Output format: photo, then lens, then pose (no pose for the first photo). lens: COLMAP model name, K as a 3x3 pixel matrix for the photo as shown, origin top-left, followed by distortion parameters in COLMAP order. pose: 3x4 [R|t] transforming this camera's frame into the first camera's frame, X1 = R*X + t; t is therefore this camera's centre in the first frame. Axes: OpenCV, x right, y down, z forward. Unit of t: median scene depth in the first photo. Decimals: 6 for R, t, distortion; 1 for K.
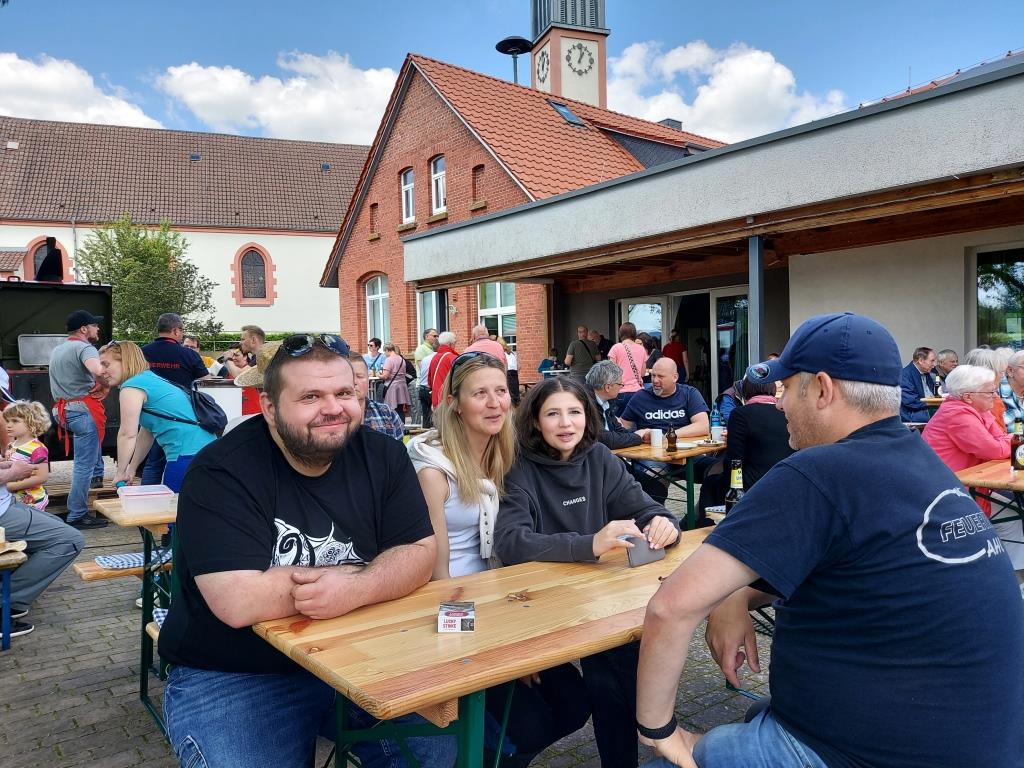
lens RADIAL K [[741.9, 0, 507.7], [0, 741.9, 389.0], [0, 0, 1]] dist [0.067300, -0.060423]
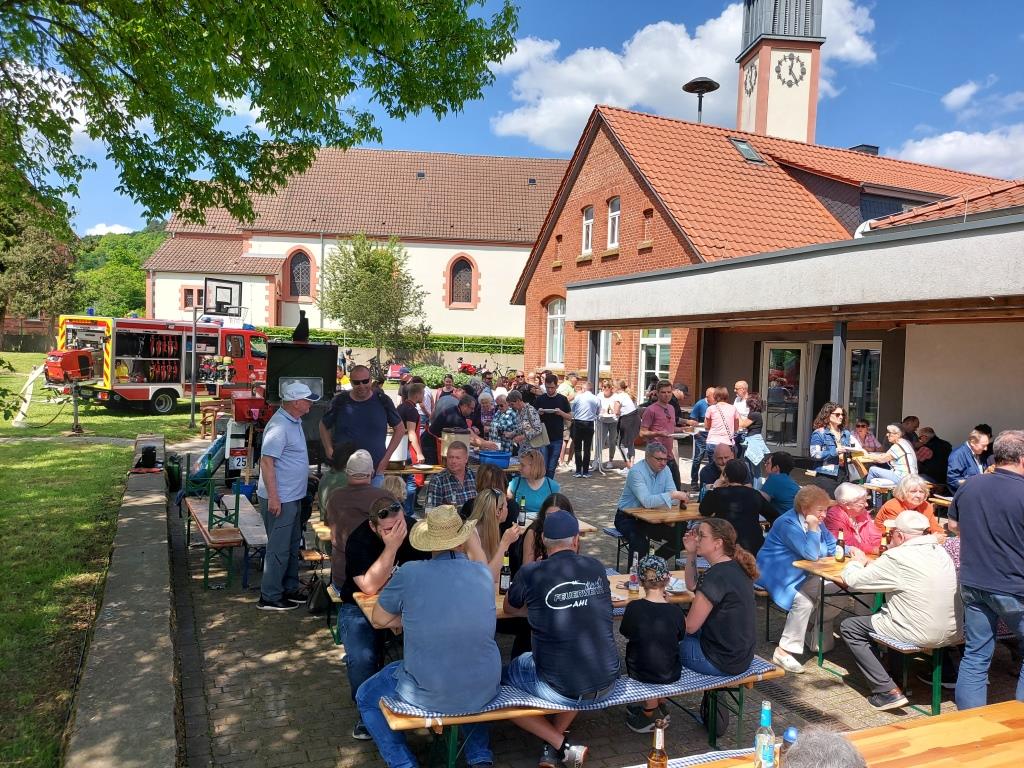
lens RADIAL K [[741.9, 0, 507.7], [0, 741.9, 389.0], [0, 0, 1]] dist [0.067300, -0.060423]
pose [[0.961958, 0.068066, -0.264582, 0.055284], [-0.065215, 0.997680, 0.019558, -0.033027], [0.265299, -0.001559, 0.964165, -0.093625]]
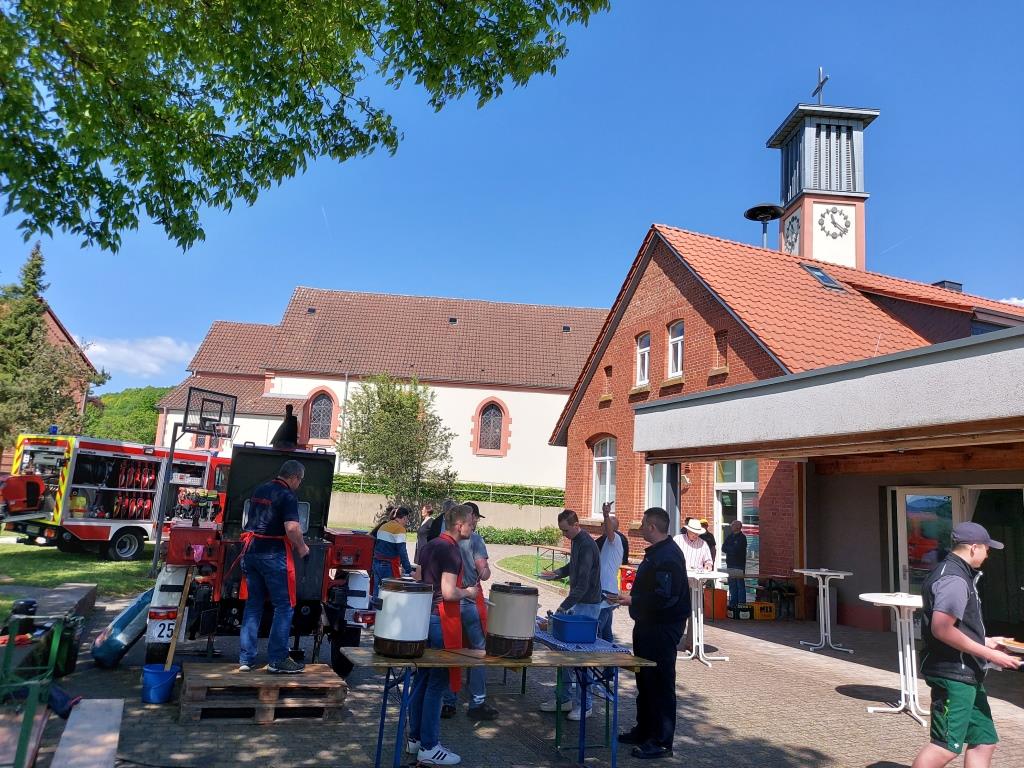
lens RADIAL K [[741.9, 0, 507.7], [0, 741.9, 389.0], [0, 0, 1]] dist [0.067300, -0.060423]
pose [[0.952232, 0.032699, -0.303619, -0.005606], [-0.093806, 0.977500, -0.188927, -0.018550], [0.290610, 0.208384, 0.933875, 0.042987]]
